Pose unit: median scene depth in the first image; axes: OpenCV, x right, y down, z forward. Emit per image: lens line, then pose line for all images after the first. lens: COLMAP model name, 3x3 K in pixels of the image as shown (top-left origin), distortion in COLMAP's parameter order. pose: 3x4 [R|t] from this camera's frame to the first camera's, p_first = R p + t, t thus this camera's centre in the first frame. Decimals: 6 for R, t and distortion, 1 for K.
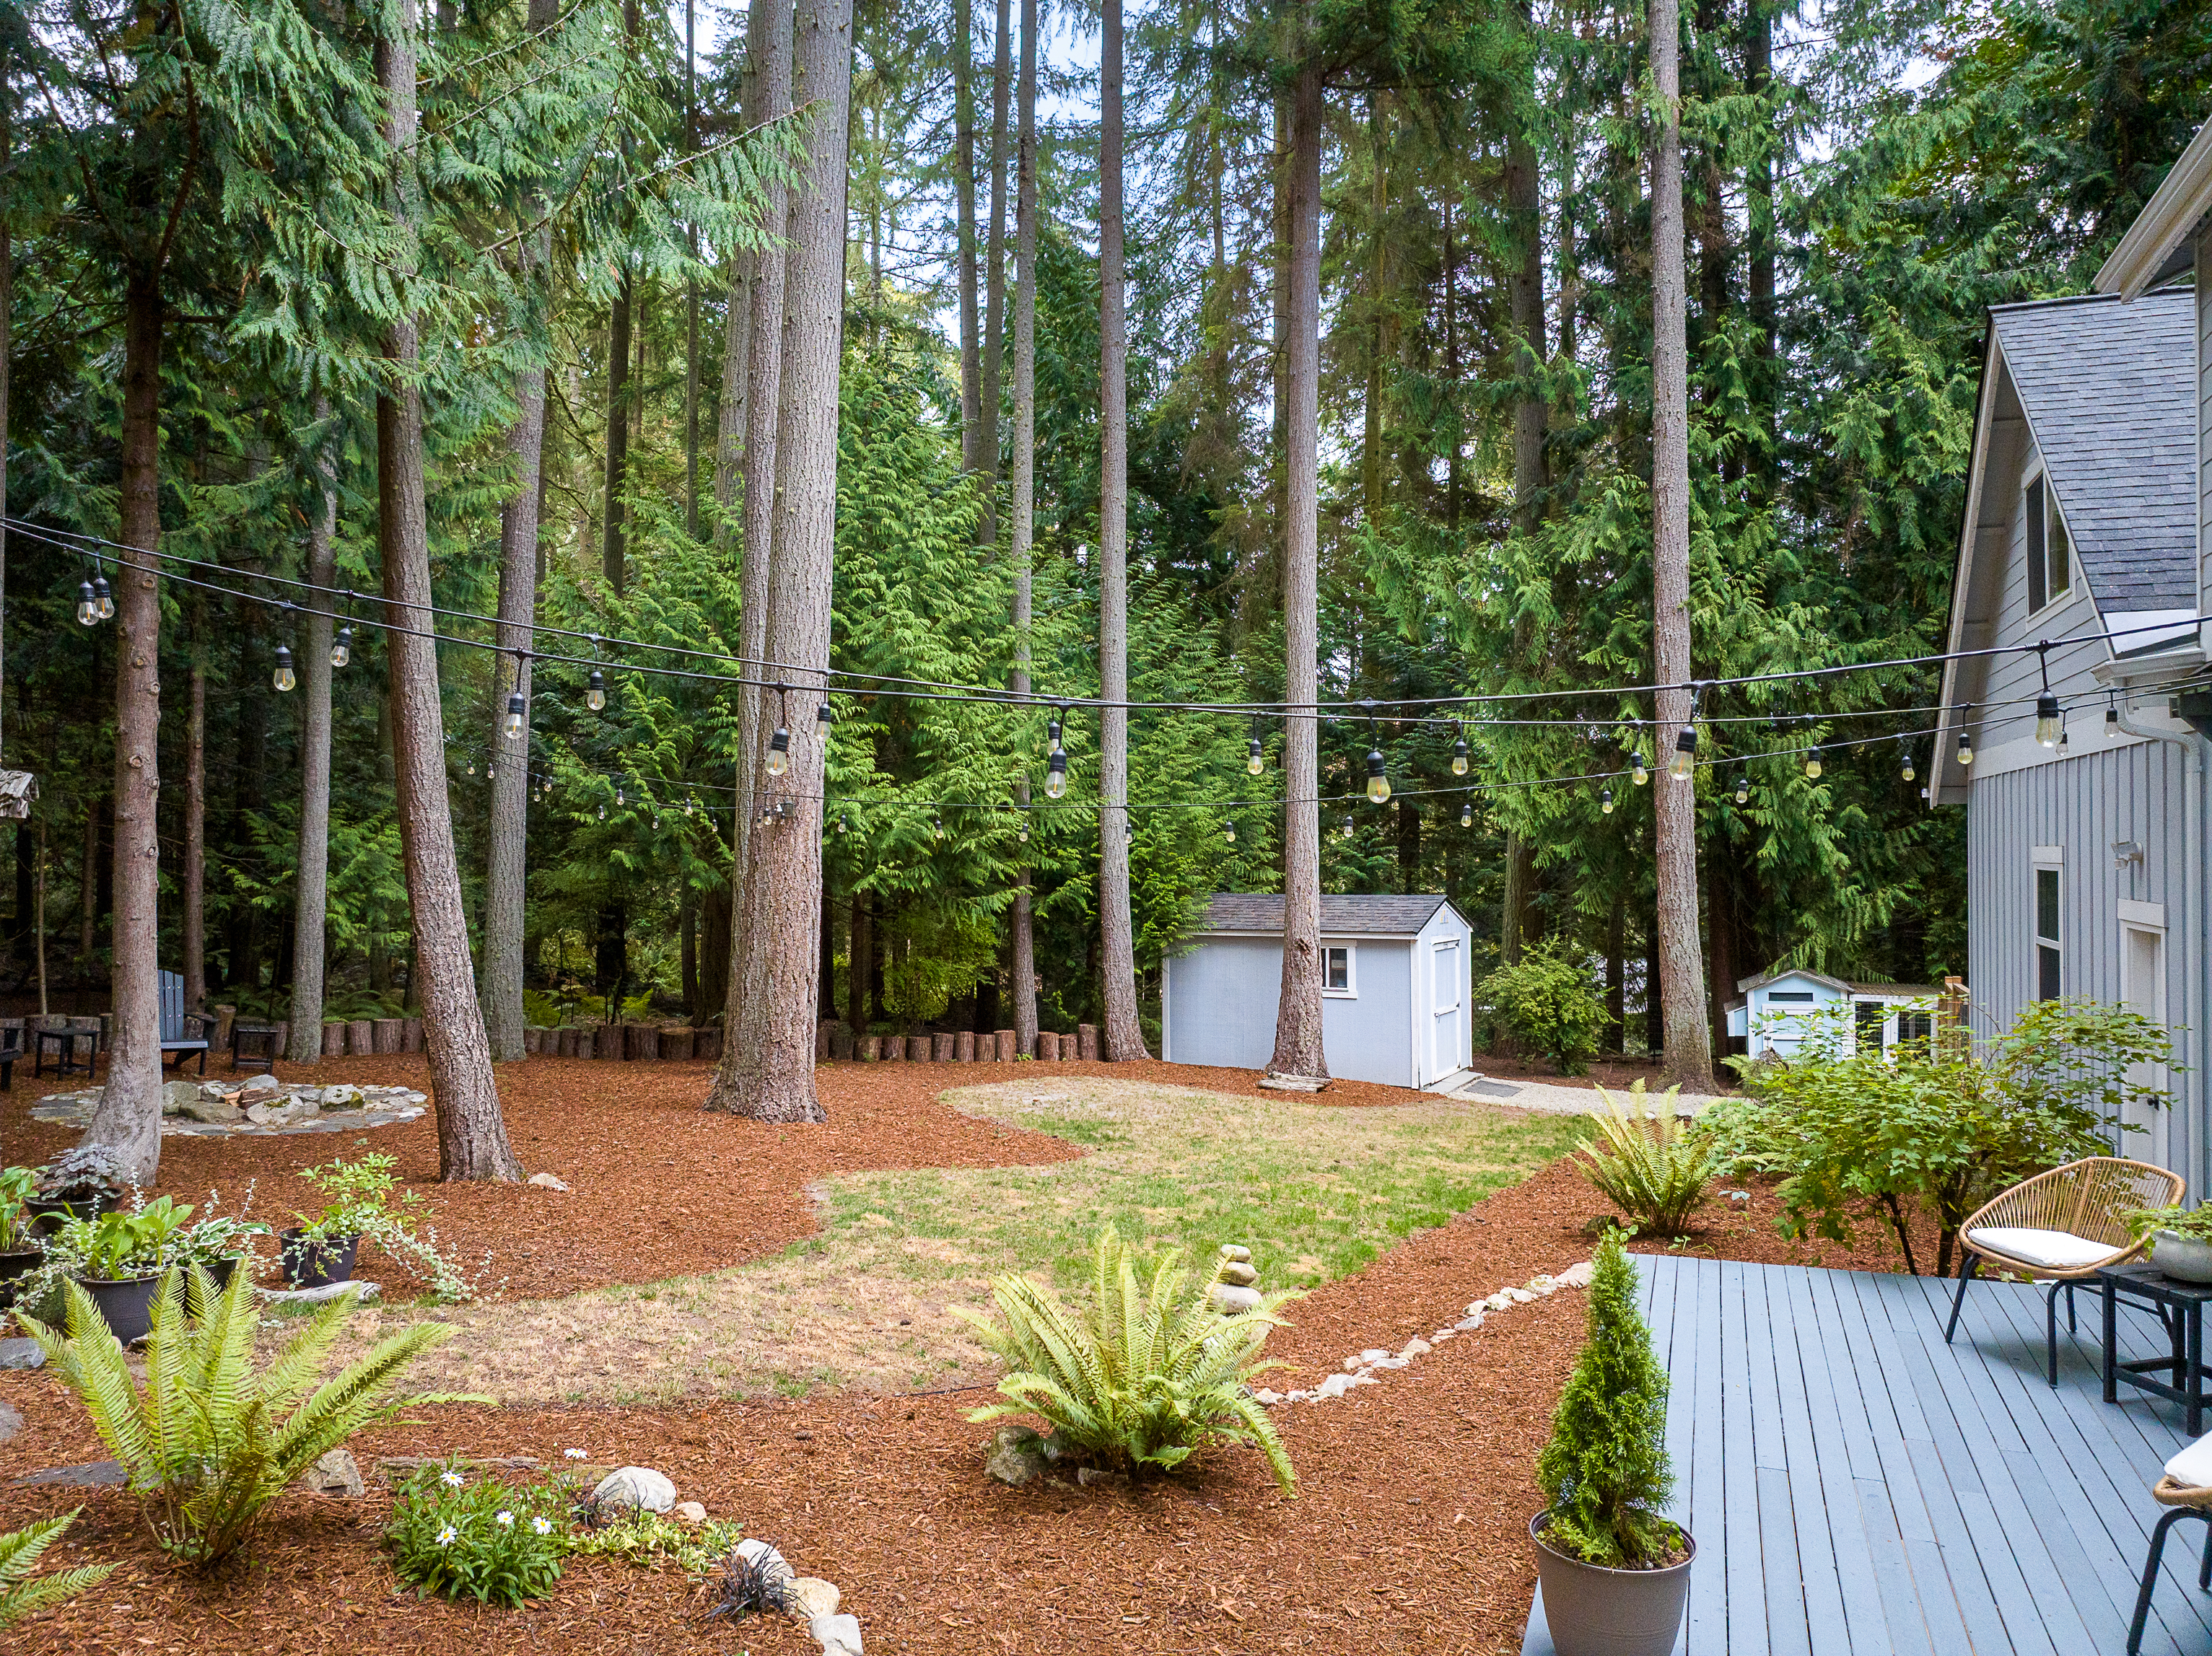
lens RADIAL K [[1580.3, 0, 1106.0], [0, 1580.3, 828.0], [0, 0, 1]] dist [-0.060062, 0.035346]
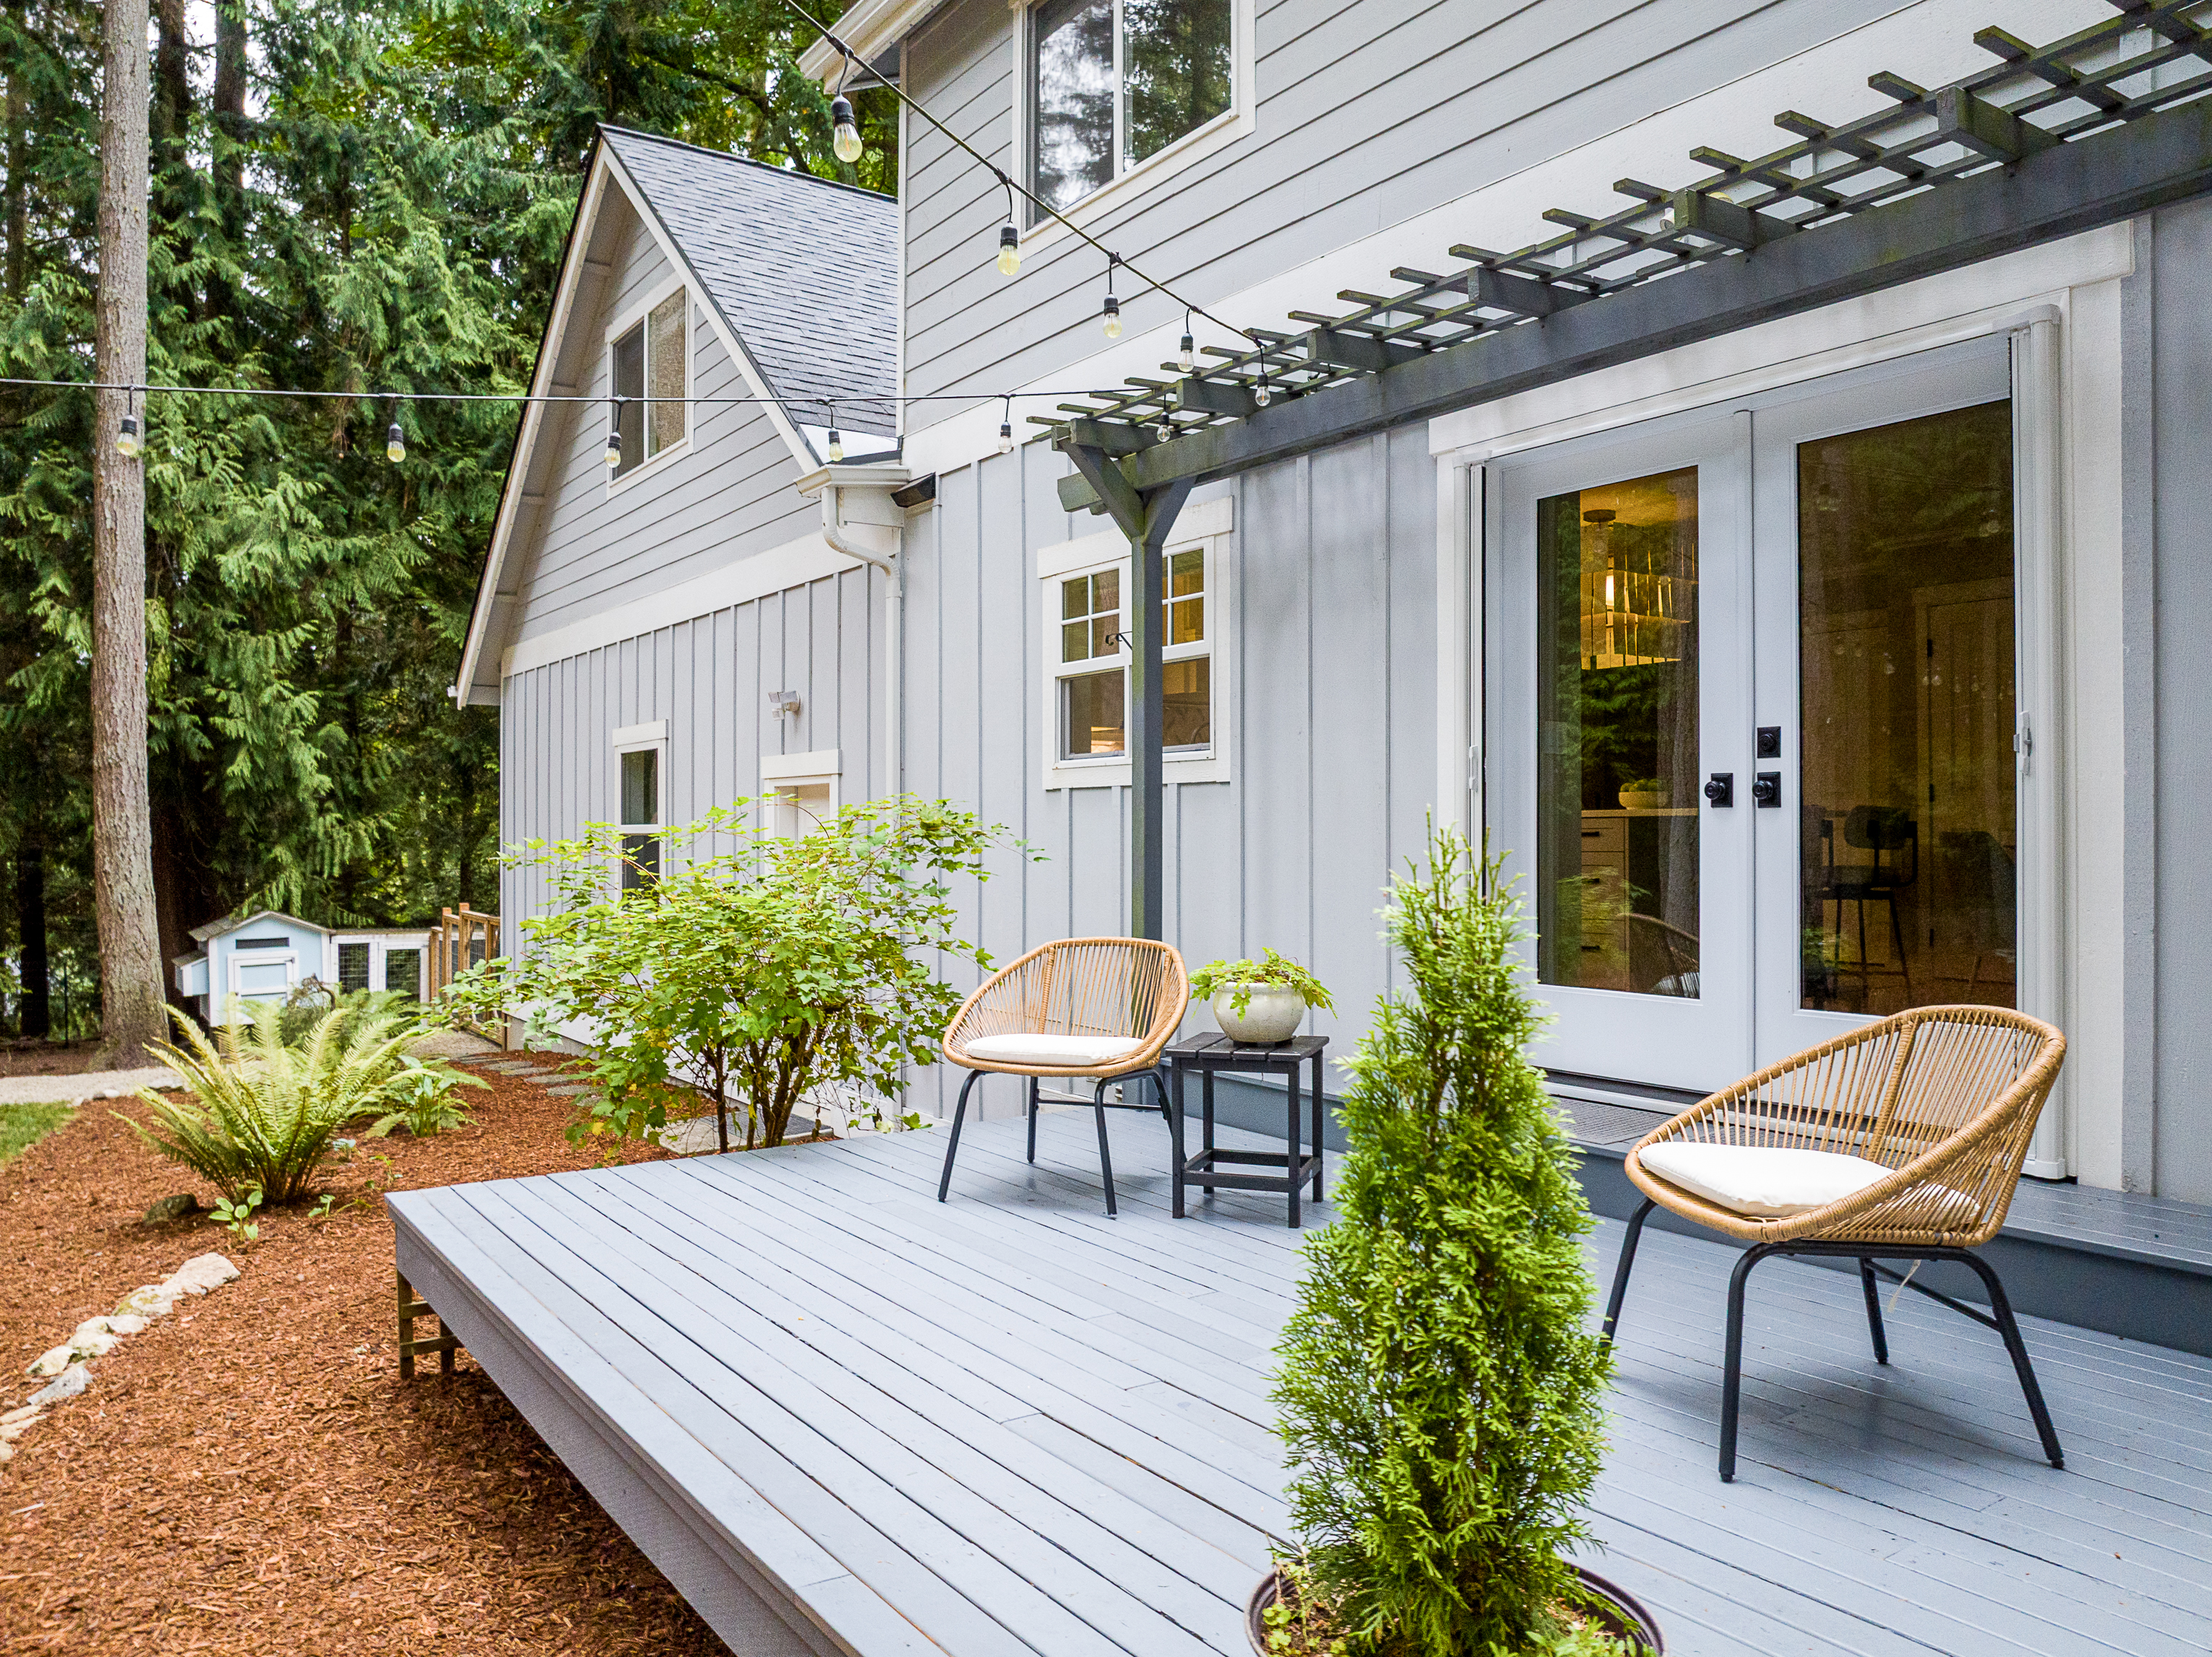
lens RADIAL K [[1580.4, 0, 1106.0], [0, 1580.4, 828.5], [0, 0, 1]] dist [-0.060062, 0.035346]
pose [[0.555982, 0.007243, 0.831163, -0.010080], [-0.007568, 0.999965, -0.003651, 0.046004], [-0.831160, -0.004260, 0.556017, 0.152956]]
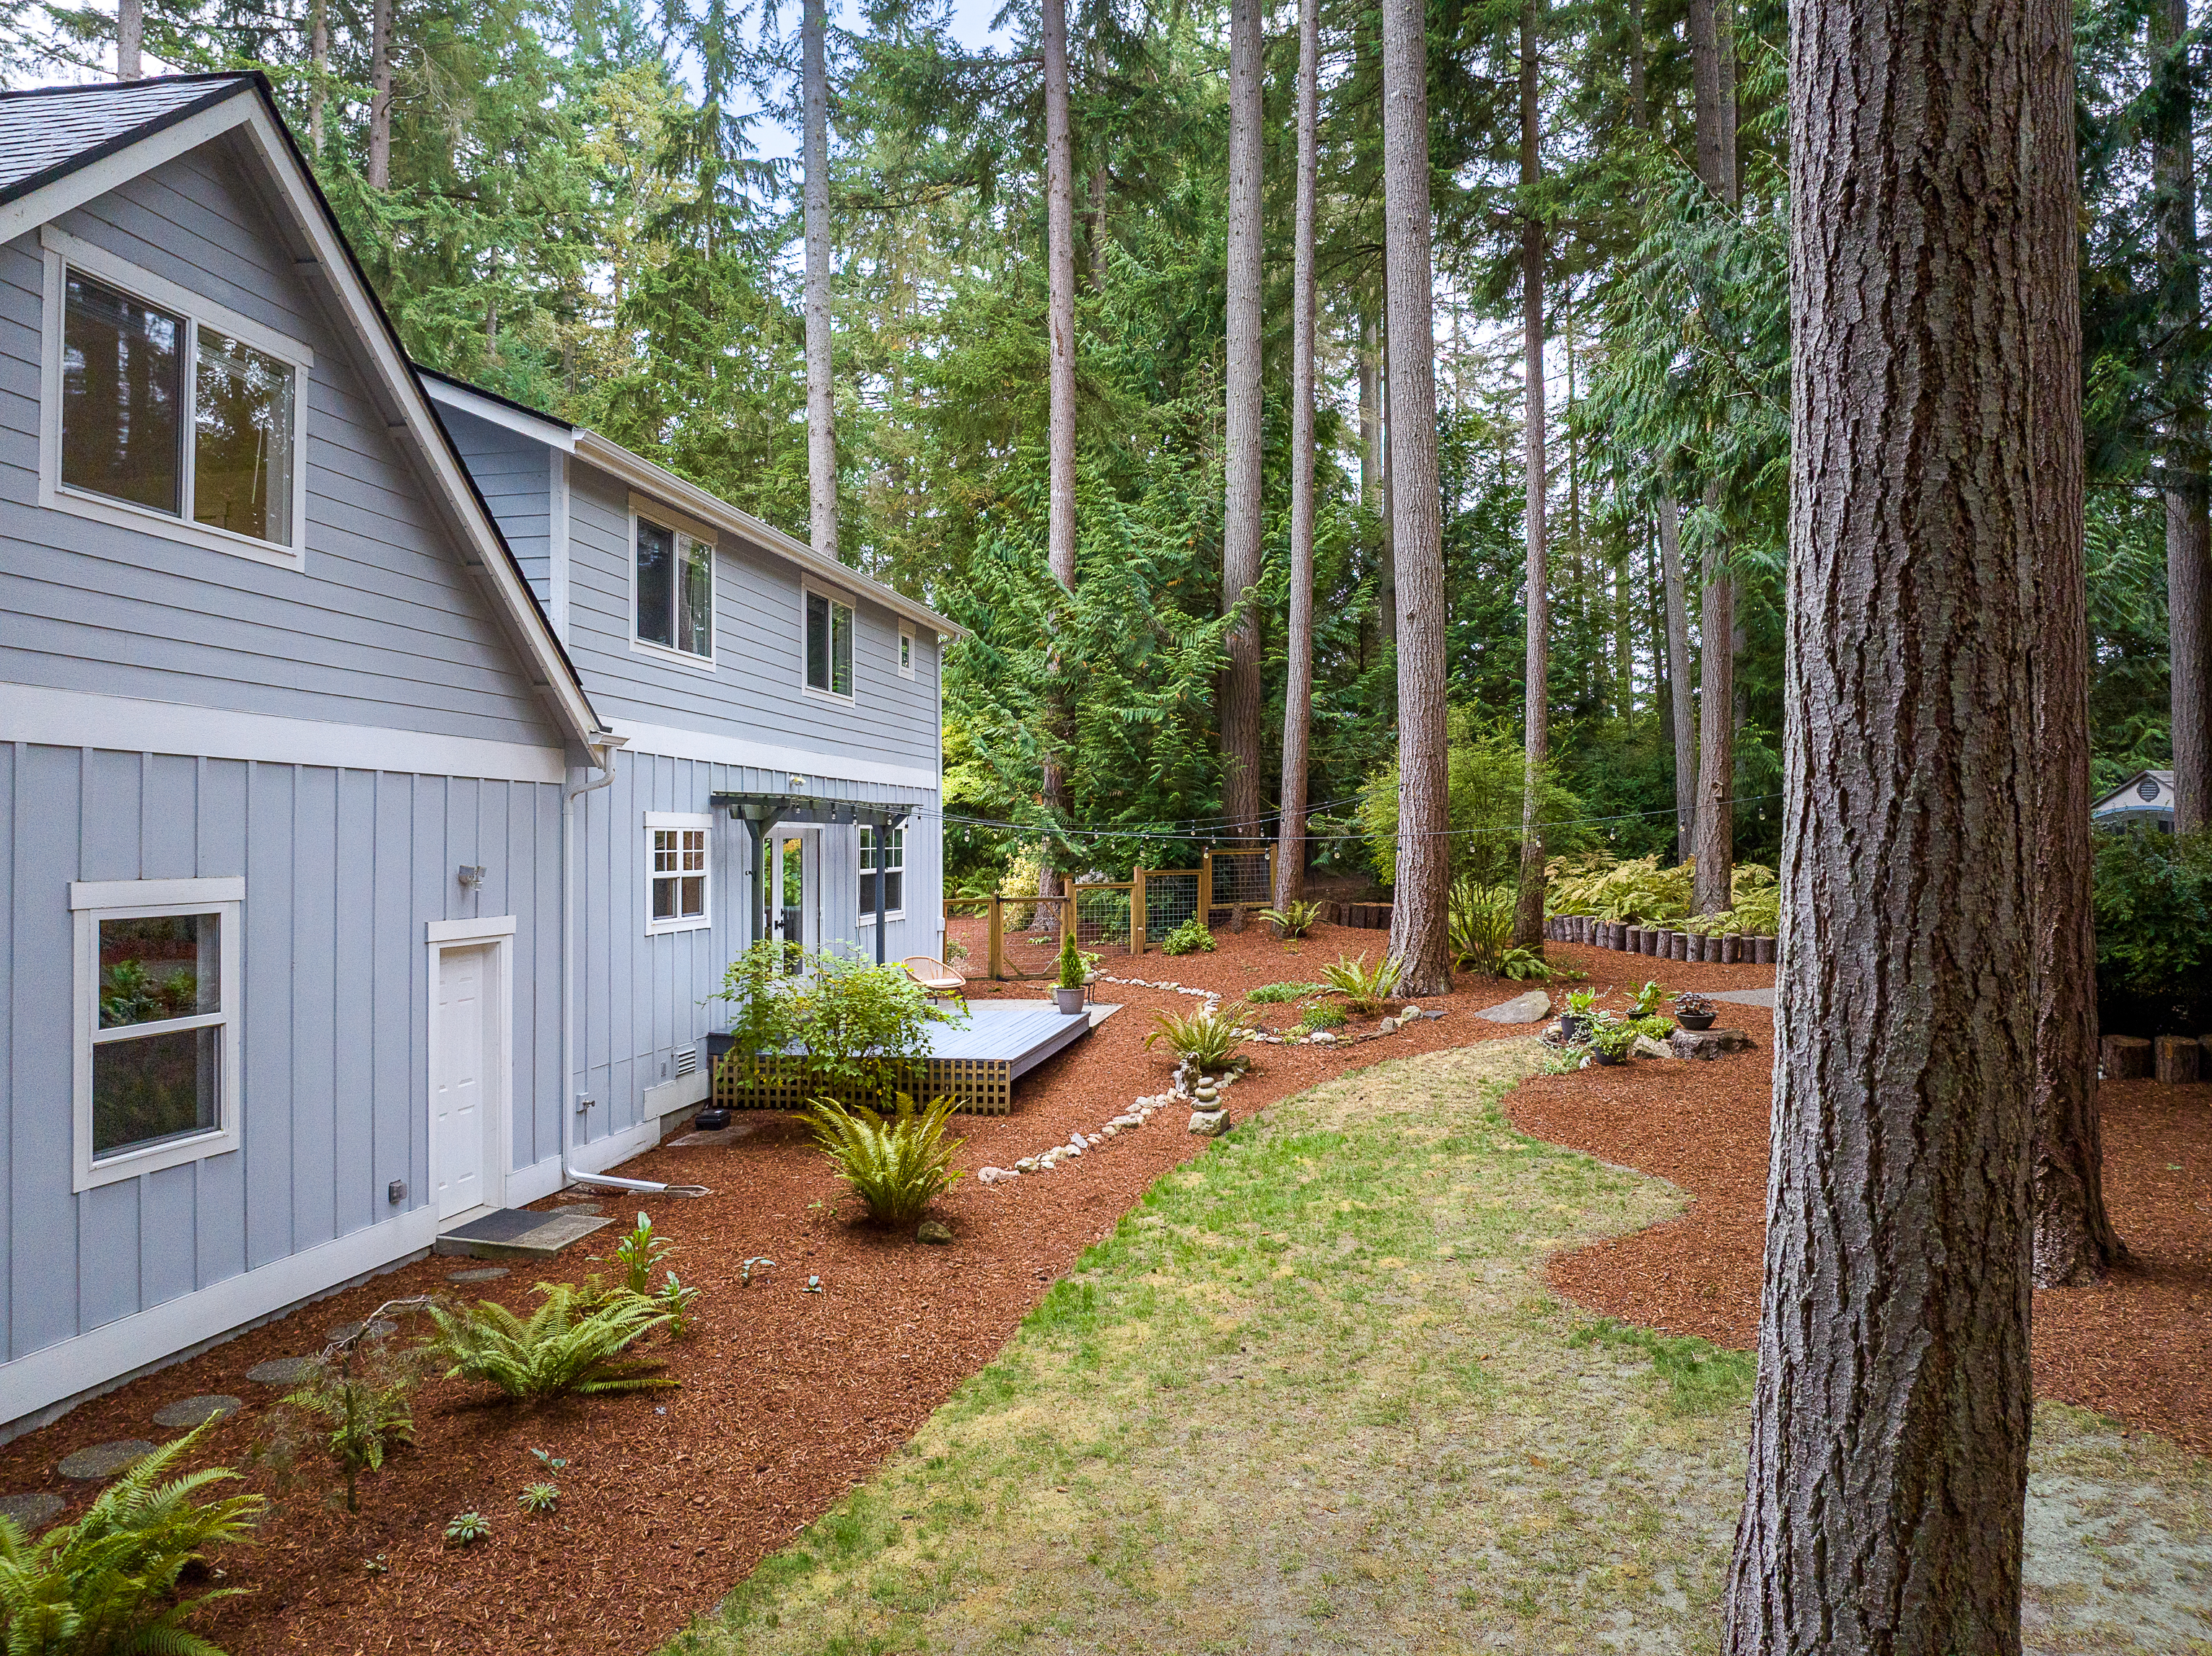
lens RADIAL K [[1580.3, 0, 1106.0], [0, 1580.3, 828.0], [0, 0, 1]] dist [-0.060062, 0.035346]
pose [[-0.970604, 0.006991, -0.240579, 0.237574], [0.009830, 0.999896, -0.010600, -0.000649], [0.240480, -0.012654, -0.970572, 1.100989]]
